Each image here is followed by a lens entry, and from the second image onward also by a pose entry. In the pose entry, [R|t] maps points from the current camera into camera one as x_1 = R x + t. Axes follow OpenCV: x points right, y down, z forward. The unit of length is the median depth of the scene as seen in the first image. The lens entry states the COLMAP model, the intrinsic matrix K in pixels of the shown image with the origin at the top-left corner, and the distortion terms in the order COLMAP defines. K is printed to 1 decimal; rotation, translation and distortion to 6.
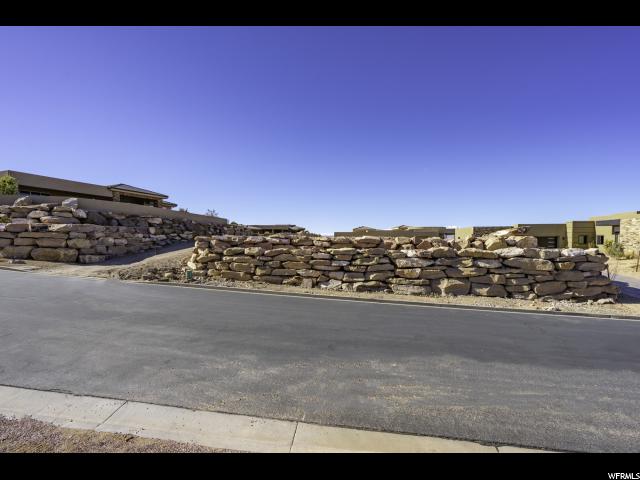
lens RADIAL K [[289.1, 0, 319.4], [0, 289.1, 243.0], [0, 0, 1]] dist [-0.002029, -0.000830]
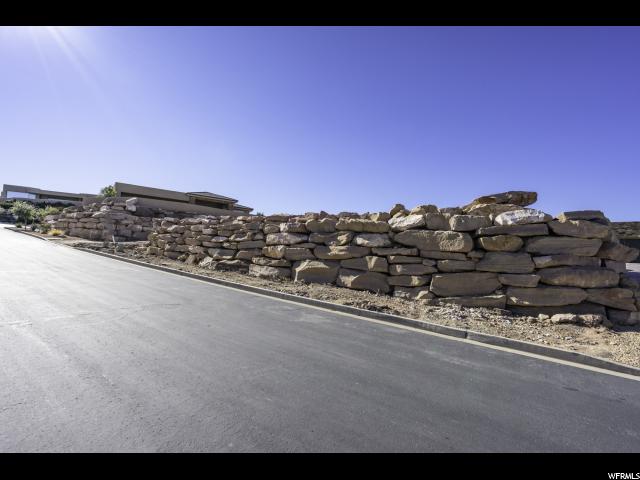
lens RADIAL K [[289.1, 0, 320.7], [0, 289.1, 235.7], [0, 0, 1]] dist [-0.002029, -0.000830]
pose [[0.875933, 0.003518, -0.482421, 0.812547], [-0.041920, 0.996746, -0.068846, 0.112683], [0.480609, 0.080527, 0.873230, 0.392130]]
